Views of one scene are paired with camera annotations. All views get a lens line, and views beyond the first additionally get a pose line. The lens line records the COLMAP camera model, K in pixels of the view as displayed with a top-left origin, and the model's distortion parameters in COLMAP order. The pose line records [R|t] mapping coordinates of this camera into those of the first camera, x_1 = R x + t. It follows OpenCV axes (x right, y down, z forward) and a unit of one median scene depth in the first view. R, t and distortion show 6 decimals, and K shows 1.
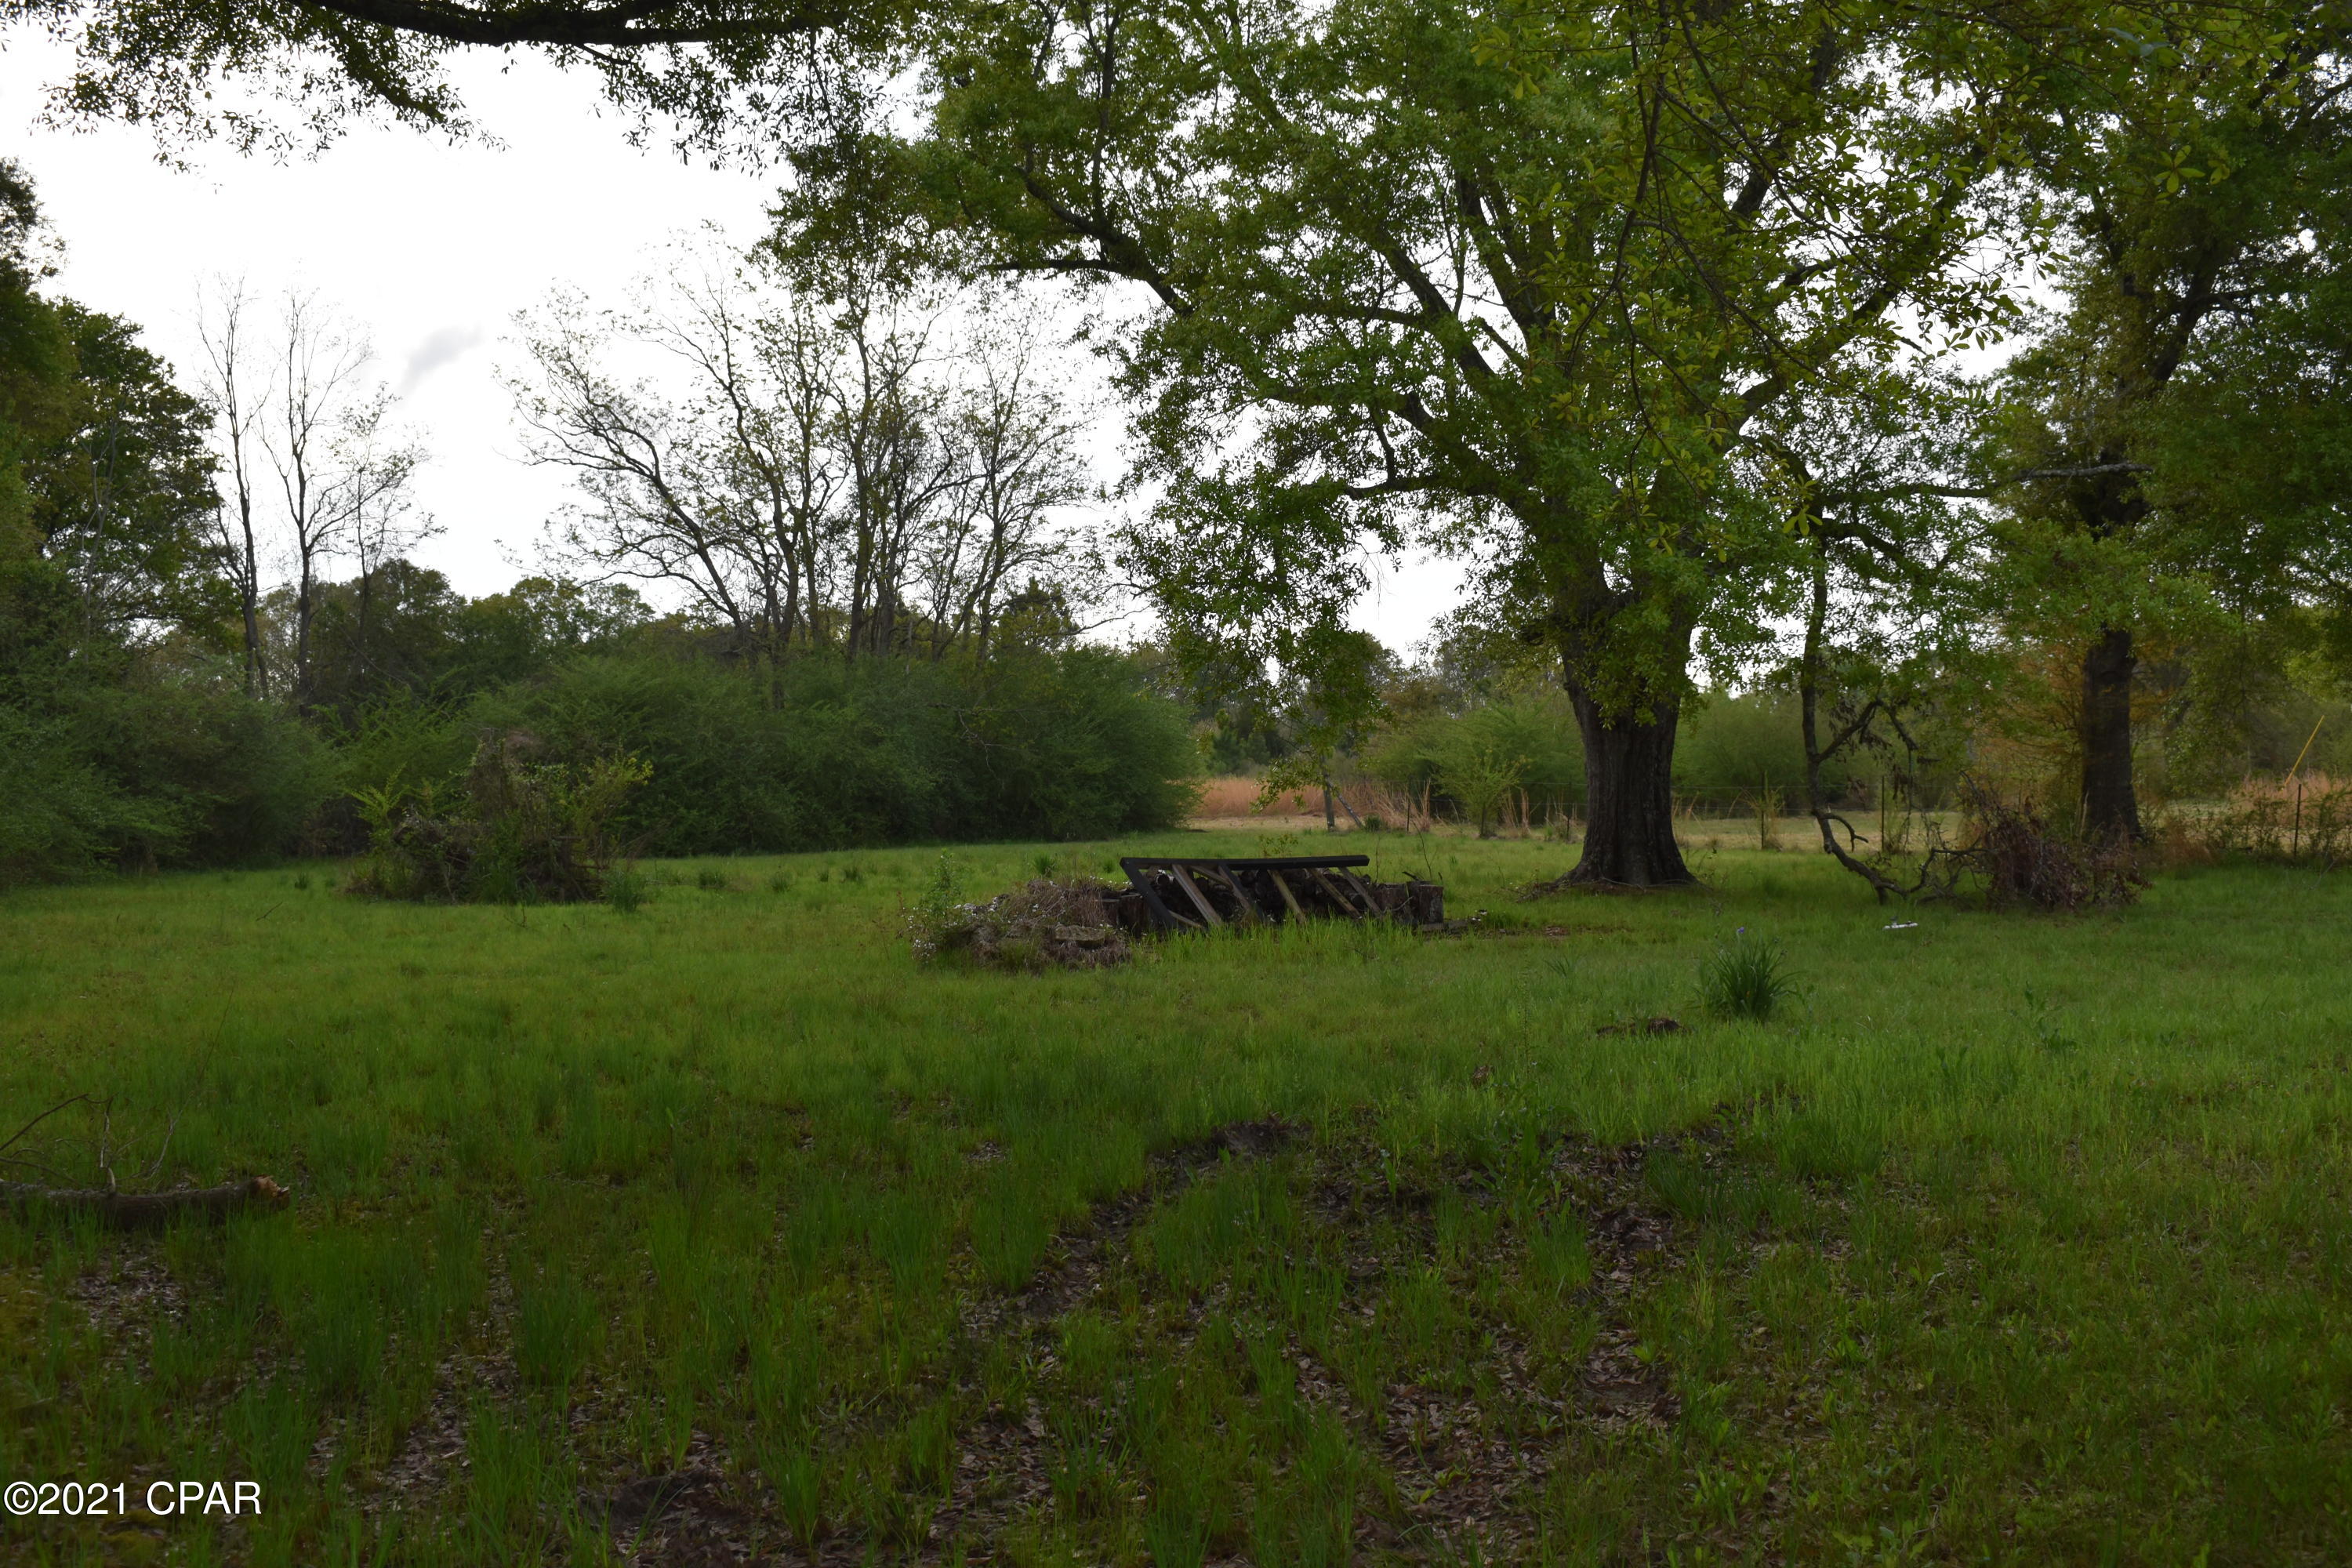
lens RADIAL K [[2838.0, 0, 1180.2], [0, 2838.0, 775.2], [0, 0, 1]] dist [-0.053462, 0.000000]
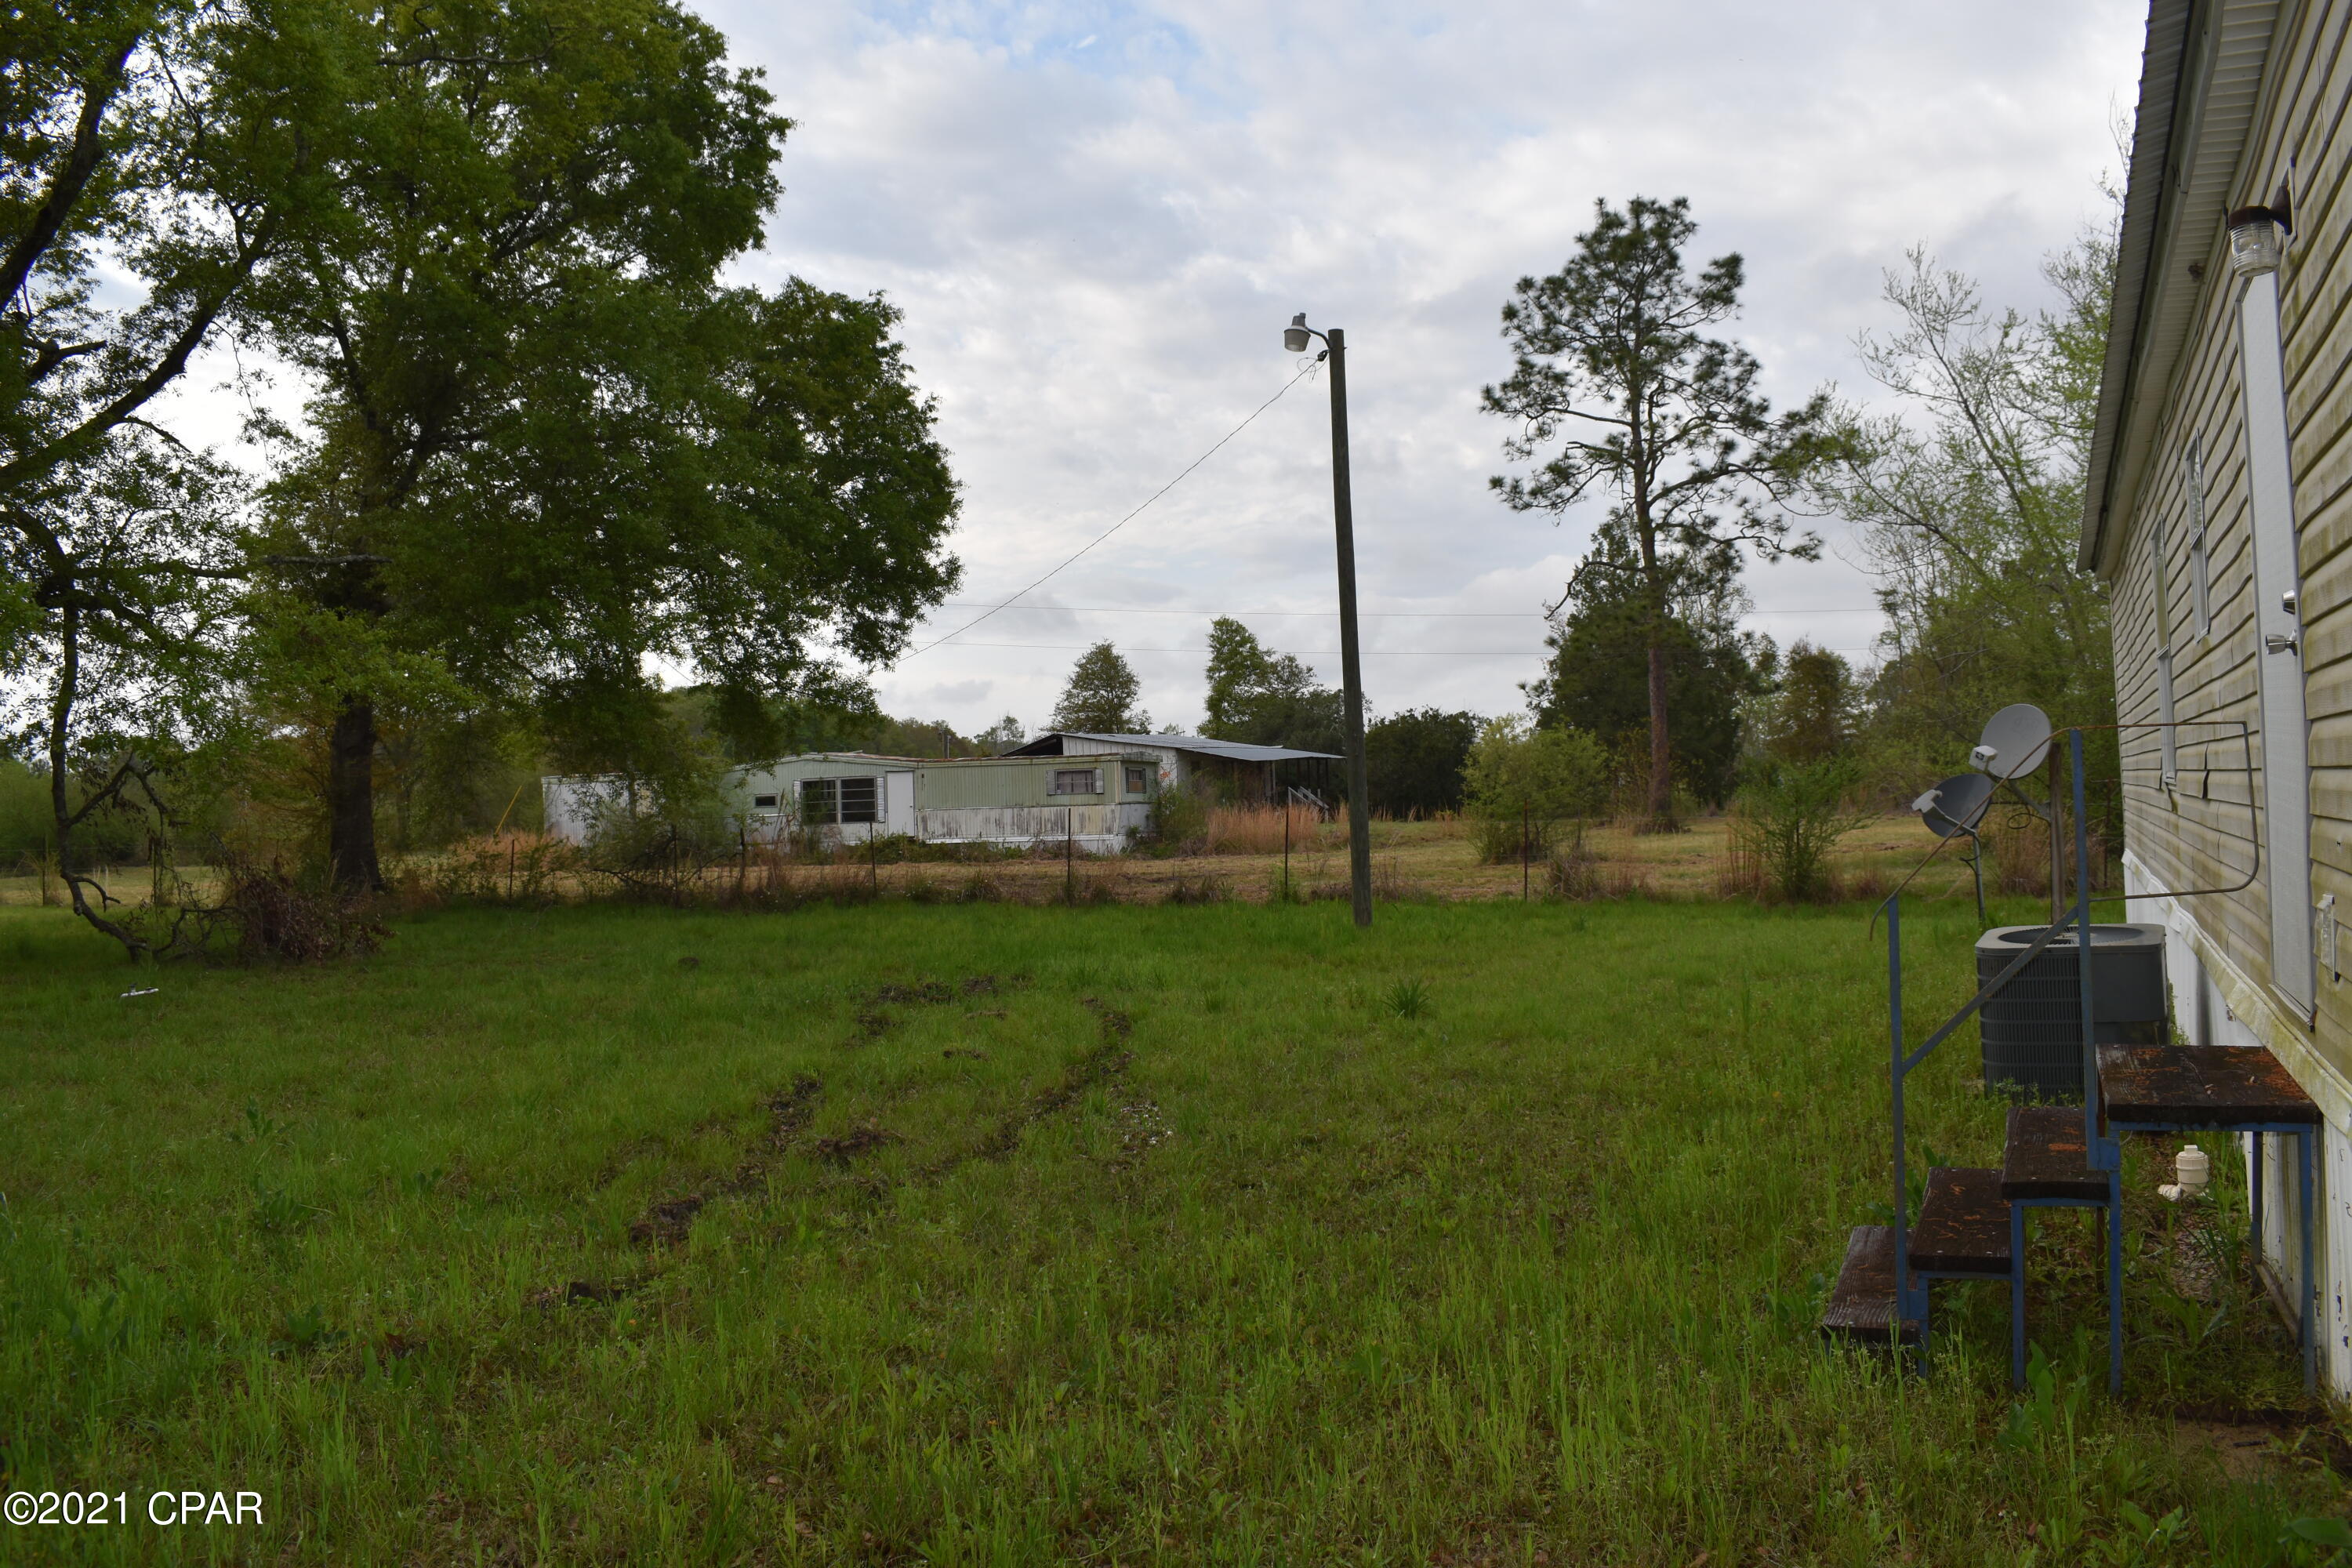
lens RADIAL K [[2005.5, 0, 1184.1], [0, 2005.5, 776.8], [0, 0, 1]] dist [-0.066996, -0.020664]
pose [[0.755719, 0.003182, 0.654888, 0.066337], [0.014822, 0.999649, -0.021961, -0.000897], [-0.654728, 0.026303, 0.755407, 0.198550]]
